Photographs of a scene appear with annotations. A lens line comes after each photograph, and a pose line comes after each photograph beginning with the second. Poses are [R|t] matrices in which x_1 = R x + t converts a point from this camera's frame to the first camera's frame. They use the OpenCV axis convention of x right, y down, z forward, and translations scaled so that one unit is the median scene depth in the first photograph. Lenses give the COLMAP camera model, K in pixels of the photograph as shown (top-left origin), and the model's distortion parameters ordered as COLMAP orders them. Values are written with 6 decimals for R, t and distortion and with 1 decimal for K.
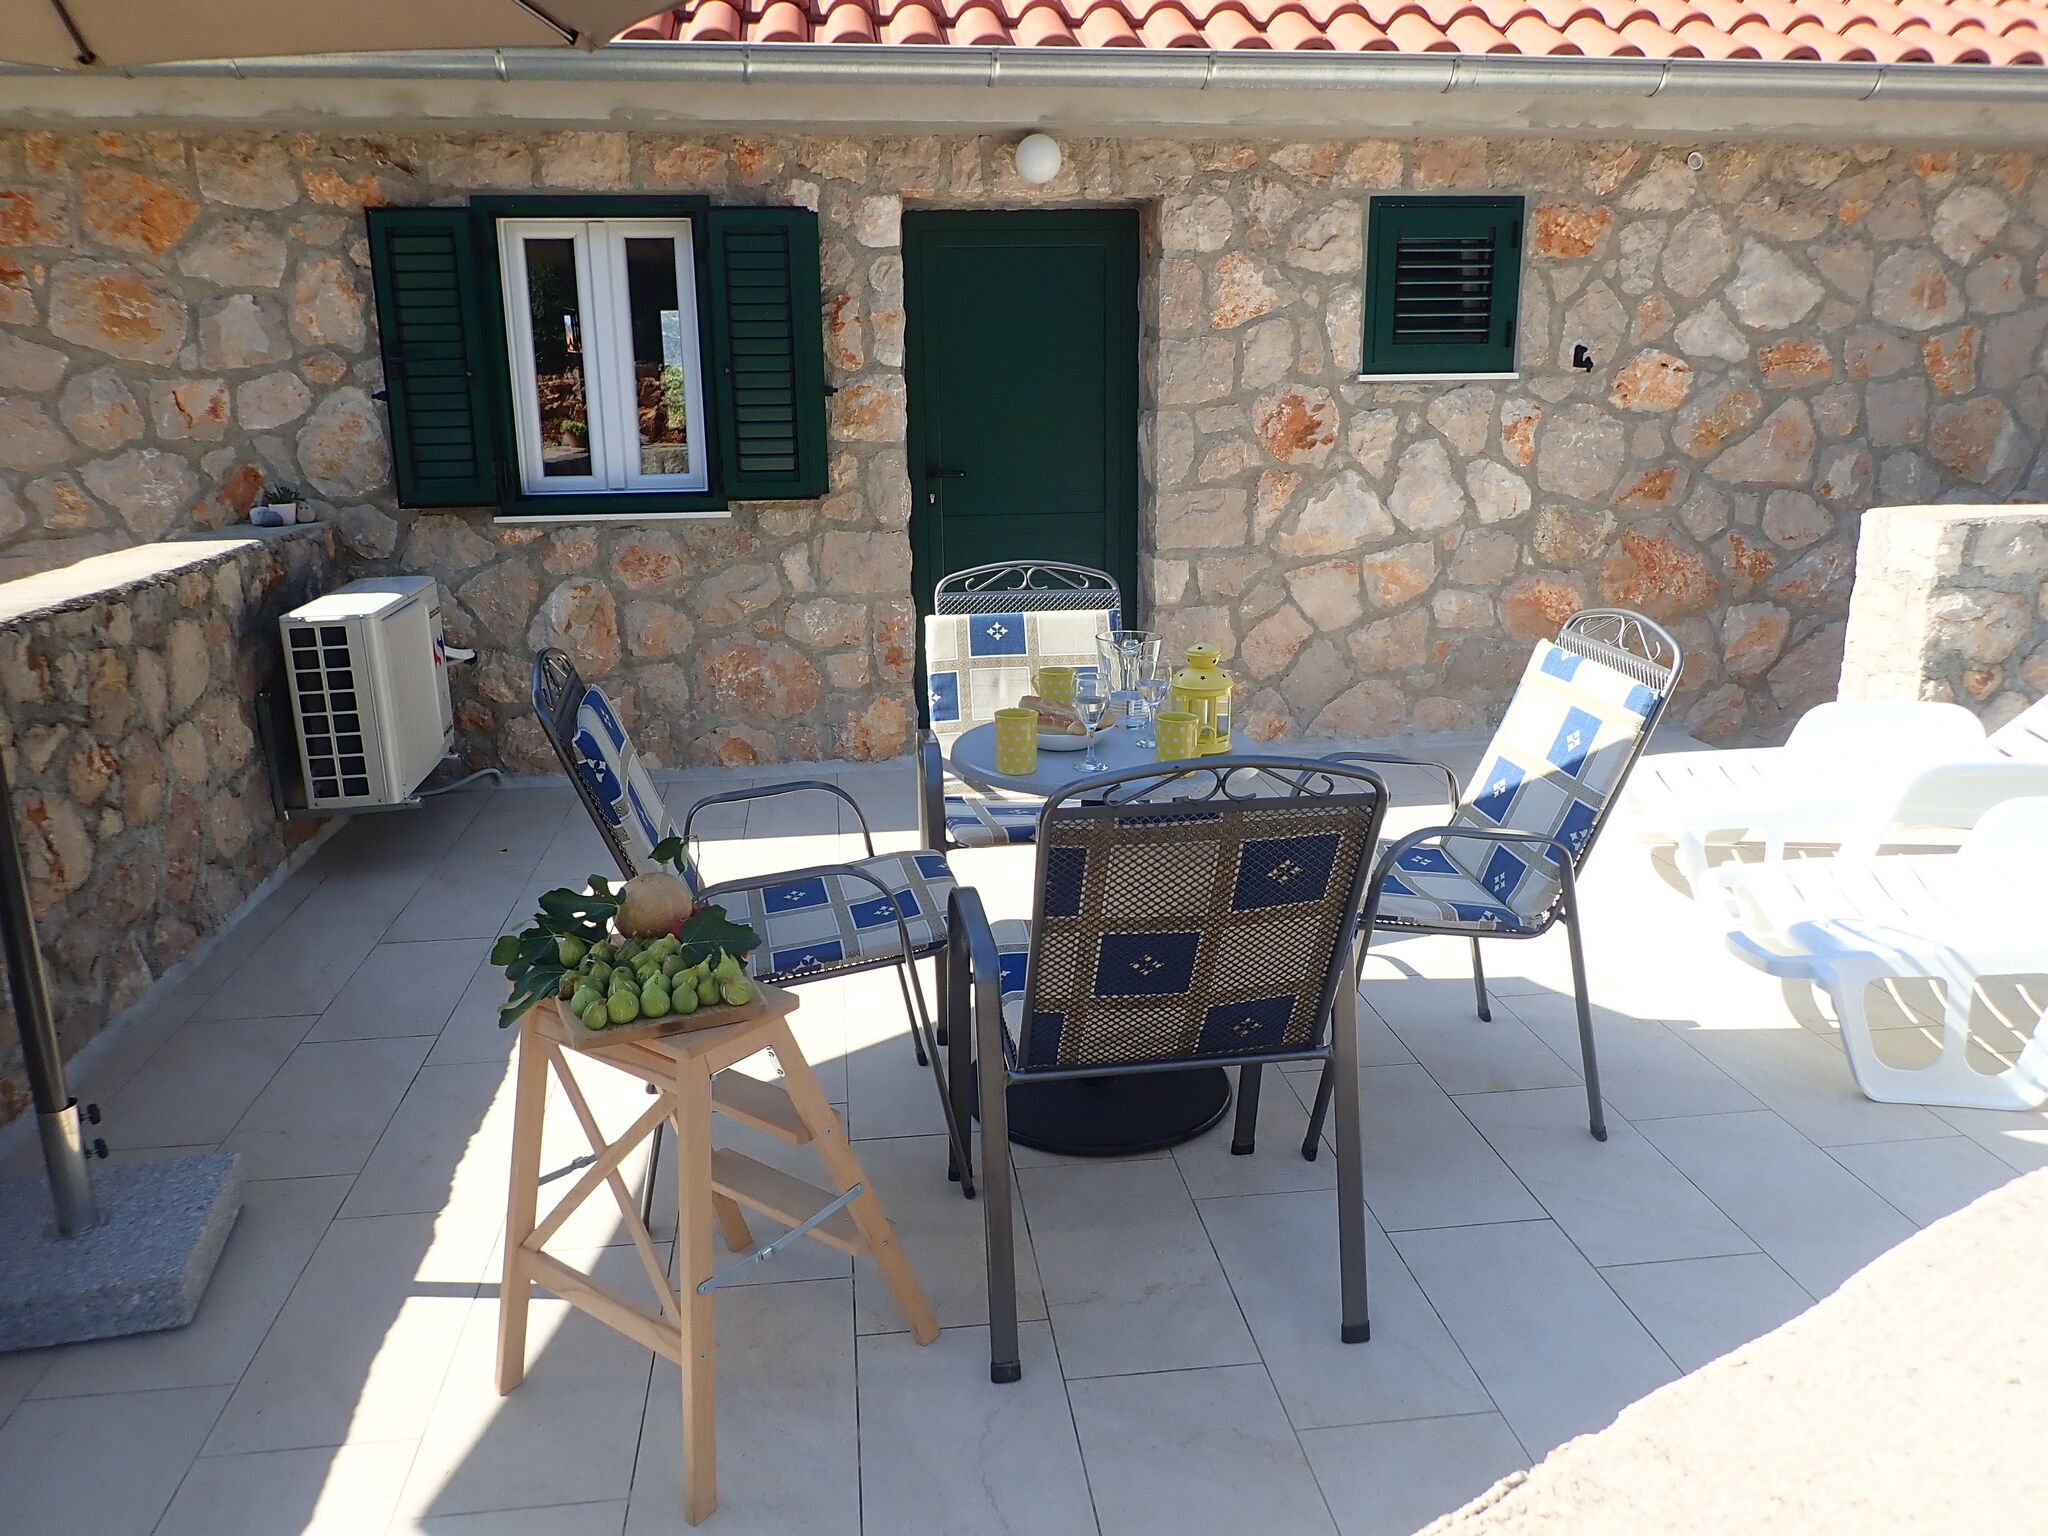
lens RADIAL K [[1500.2, 0, 1014.2], [0, 1500.2, 771.0], [0, 0, 1]] dist [-0.006323, -0.006063]
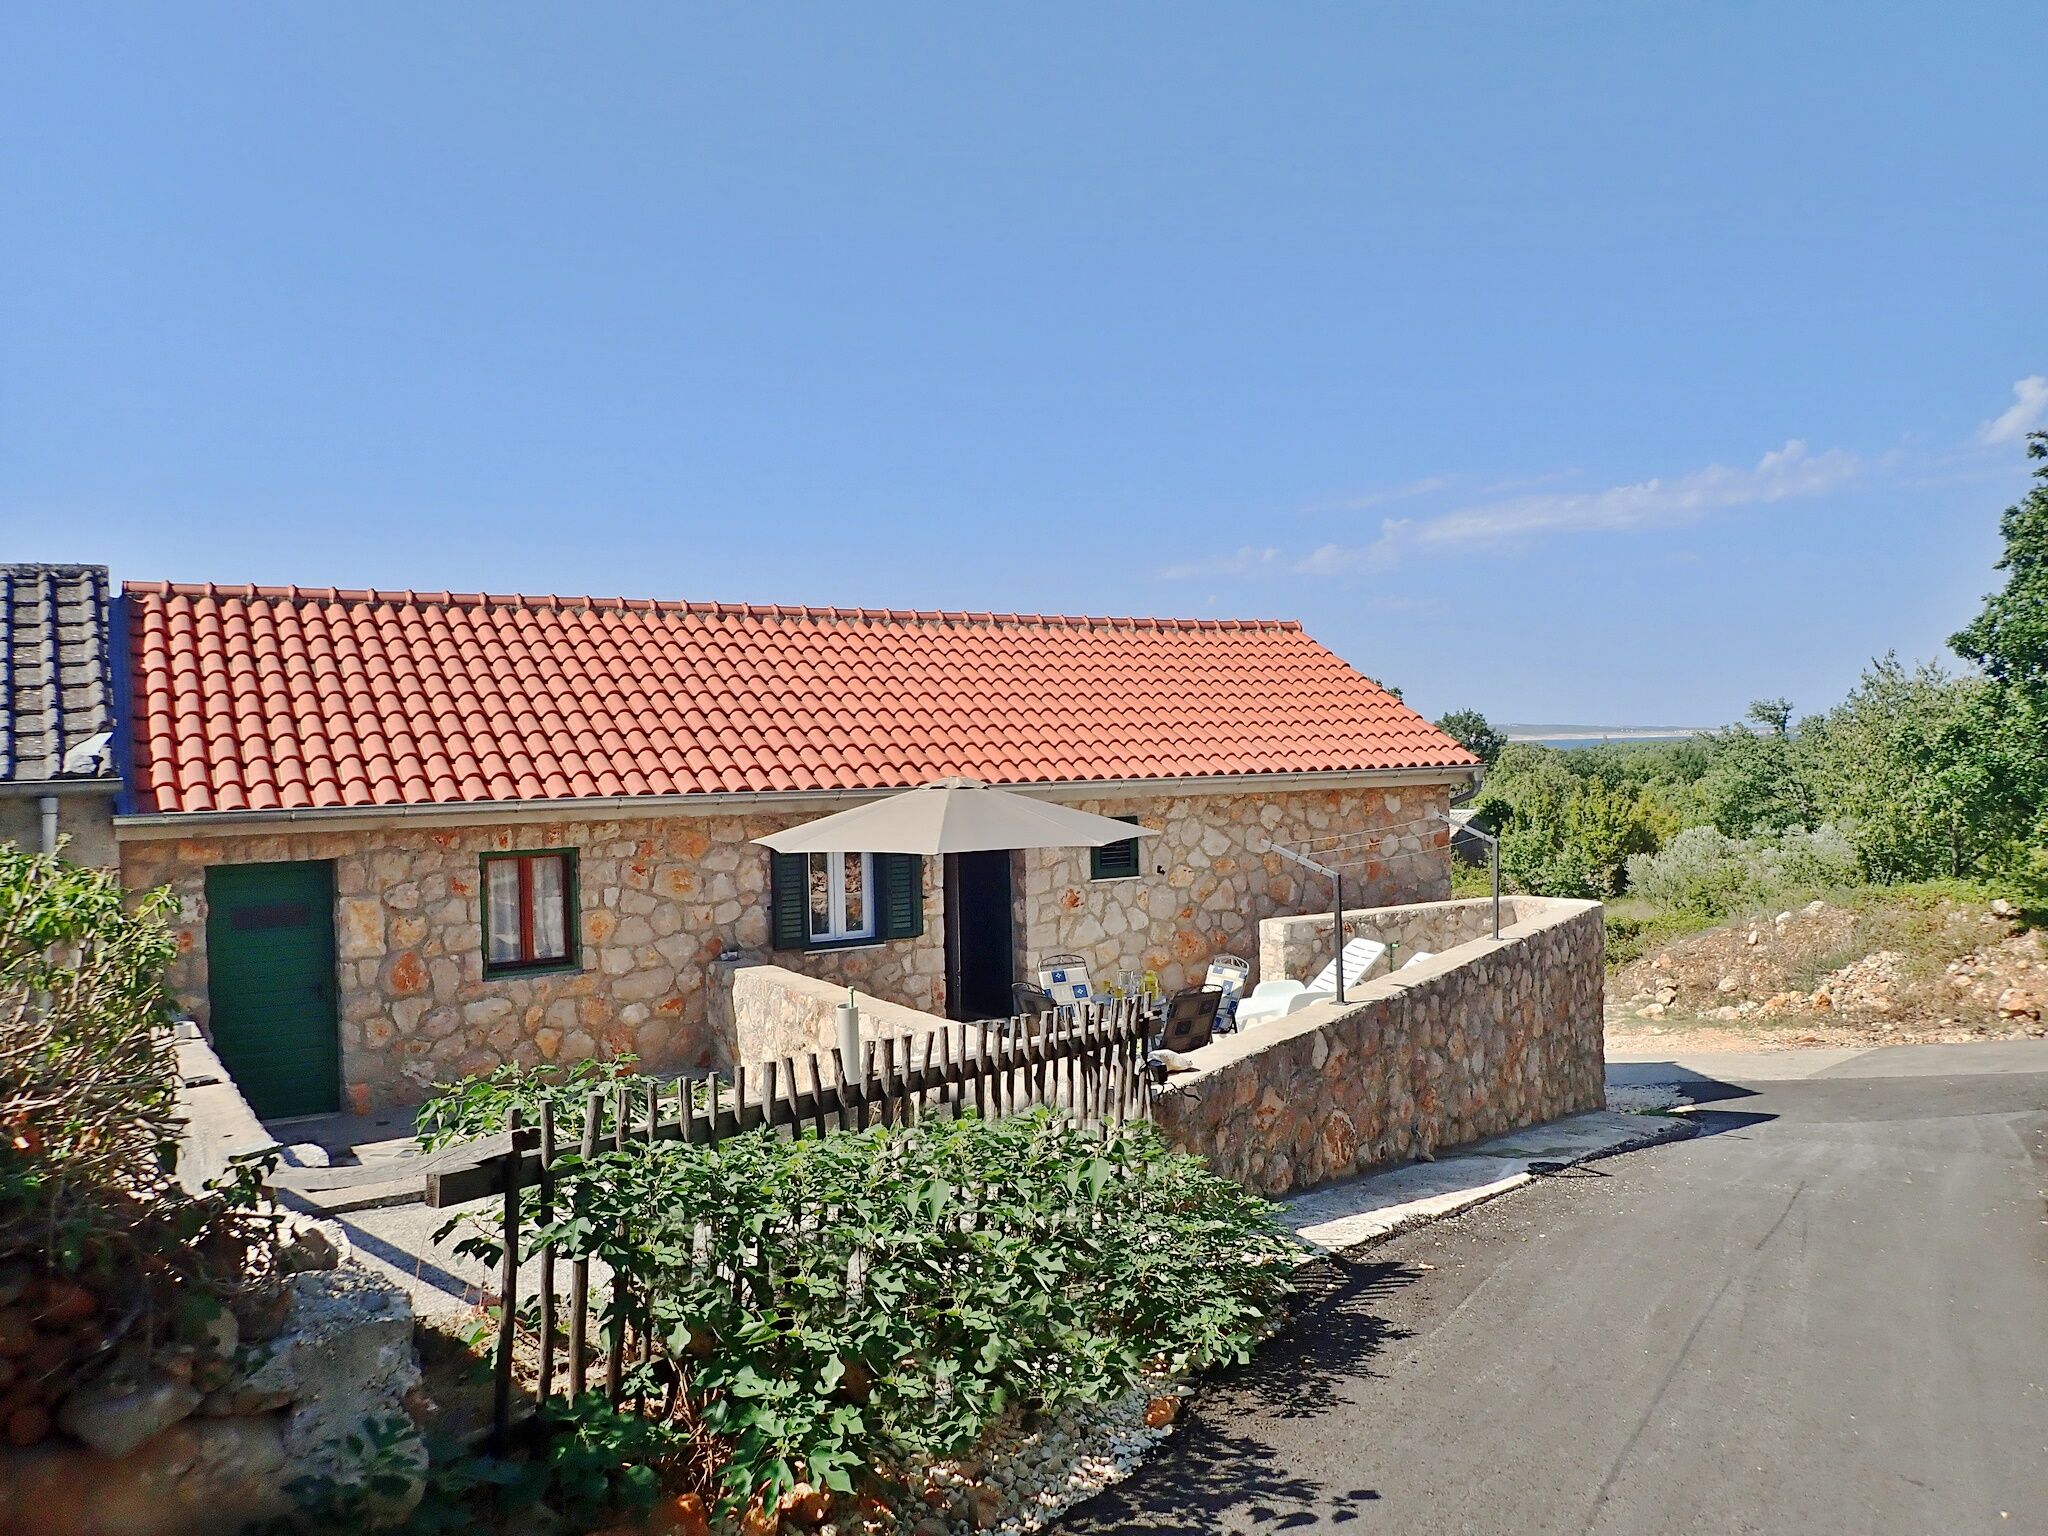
lens RADIAL K [[1500.2, 0, 1014.2], [0, 1500.2, 771.0], [0, 0, 1]] dist [-0.006323, -0.006063]
pose [[0.916407, -0.016036, 0.399926, -0.996248], [0.115999, 0.966954, -0.227033, 0.150211], [-0.383069, 0.254446, 0.887984, -1.439838]]
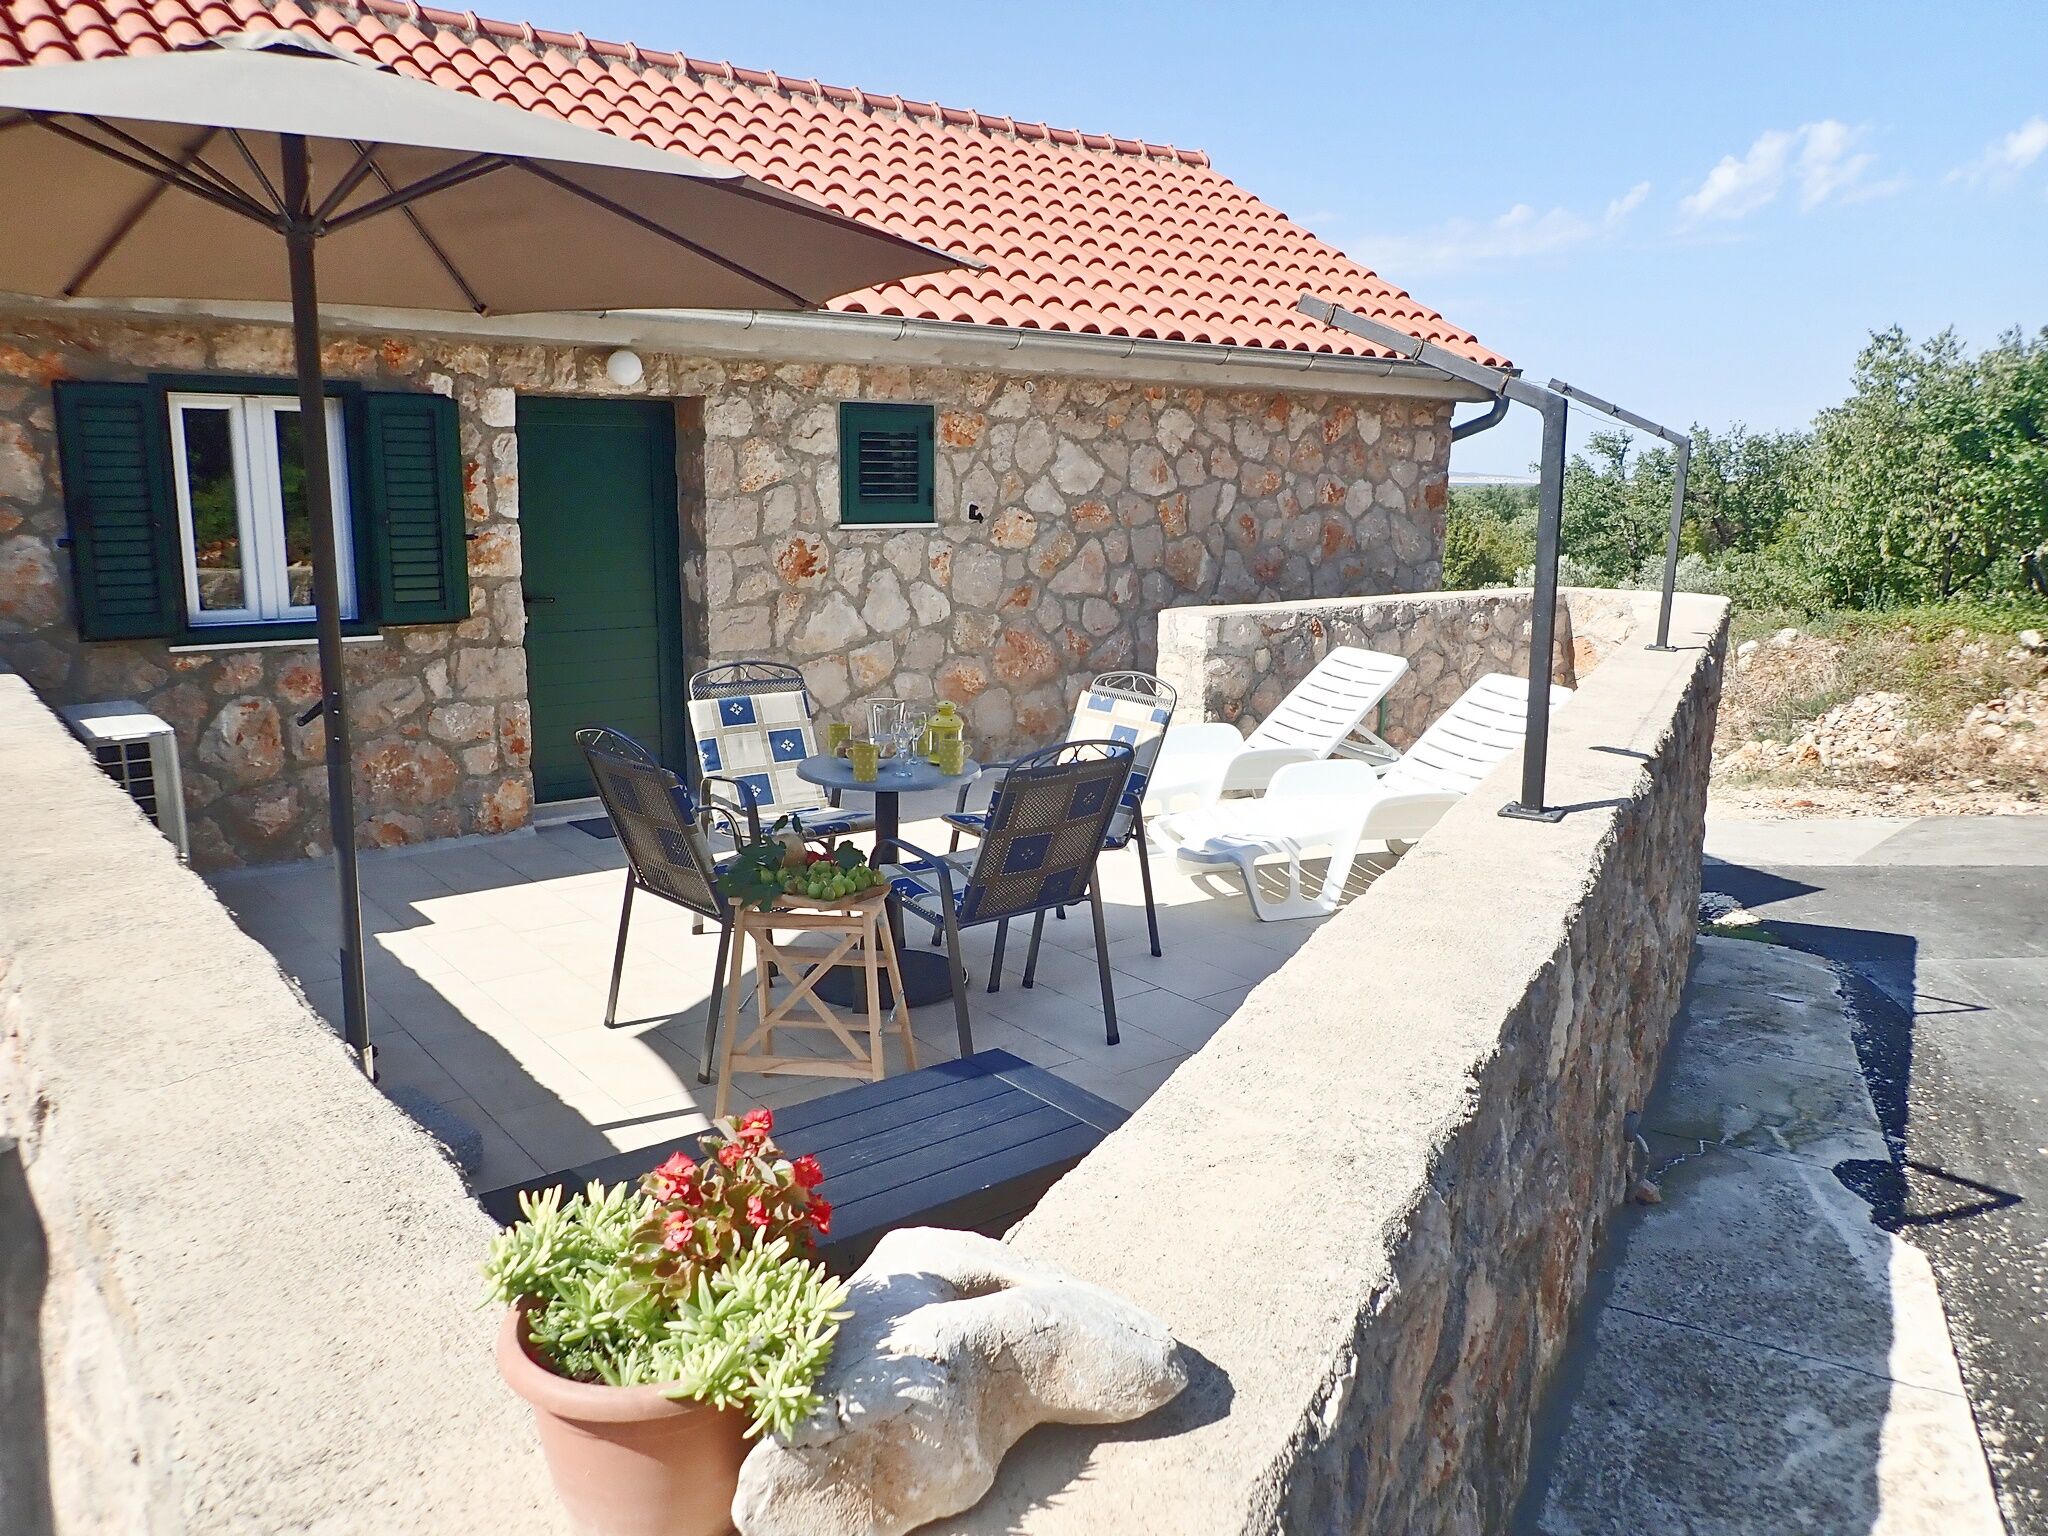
lens RADIAL K [[1500.2, 0, 1014.2], [0, 1500.2, 771.0], [0, 0, 1]] dist [-0.006323, -0.006063]
pose [[0.860573, -0.078510, 0.503240, -0.358188], [0.111621, 0.993100, -0.035947, 0.035213], [-0.496945, 0.087107, 0.863399, -0.280564]]
